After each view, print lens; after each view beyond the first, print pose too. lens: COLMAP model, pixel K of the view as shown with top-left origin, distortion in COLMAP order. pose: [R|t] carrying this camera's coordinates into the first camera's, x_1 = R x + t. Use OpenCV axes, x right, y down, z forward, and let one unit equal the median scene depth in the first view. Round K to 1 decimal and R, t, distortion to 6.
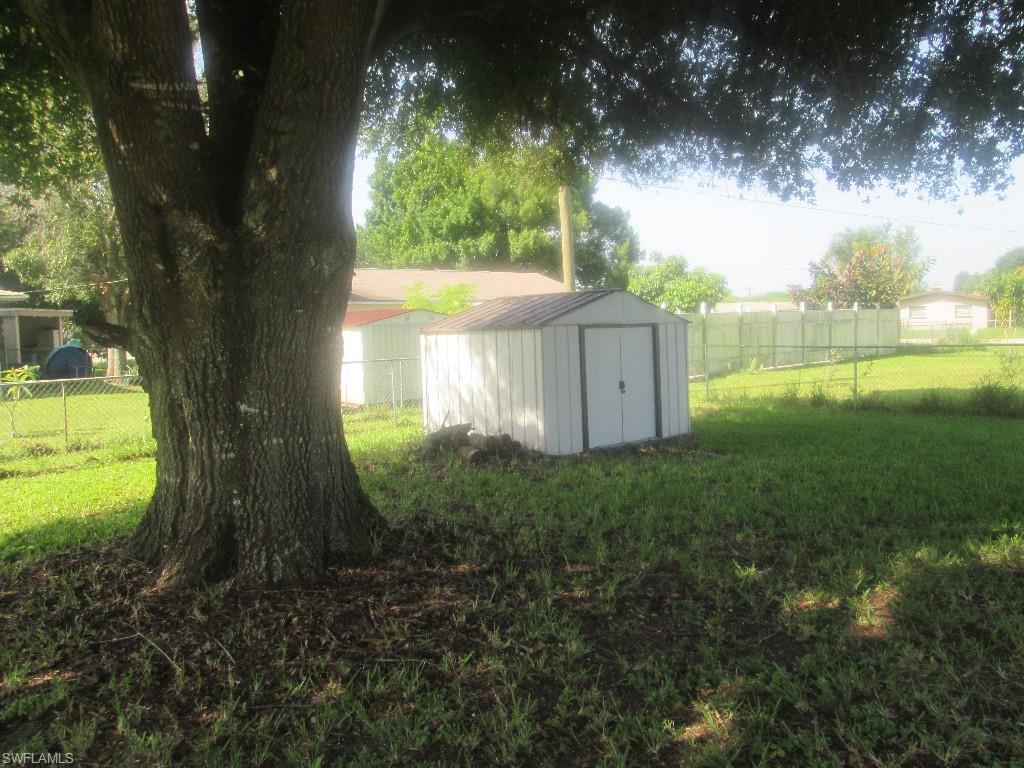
lens RADIAL K [[841.6, 0, 510.3], [0, 841.6, 379.3], [0, 0, 1]] dist [-0.012237, -0.003015]
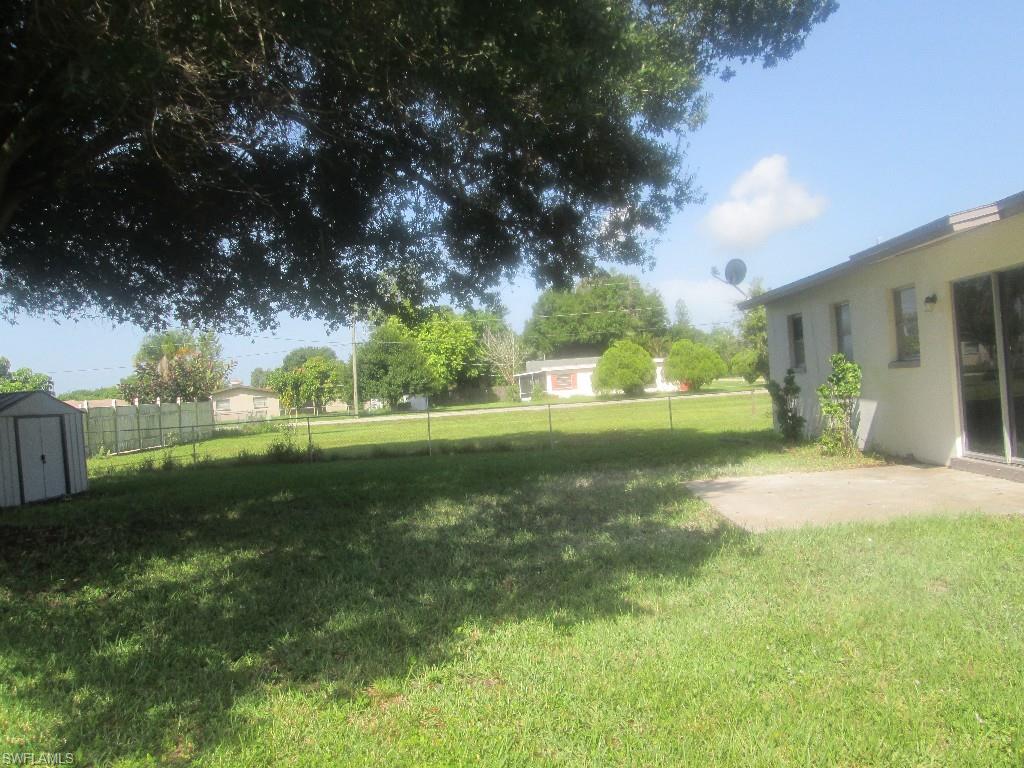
lens RADIAL K [[841.6, 0, 510.5], [0, 841.6, 382.9], [0, 0, 1]] dist [-0.012237, -0.003015]
pose [[0.708287, -0.016659, 0.705728, -0.216341], [0.093845, 0.993070, -0.070743, 0.039485], [-0.699659, 0.116335, 0.704942, -0.404959]]
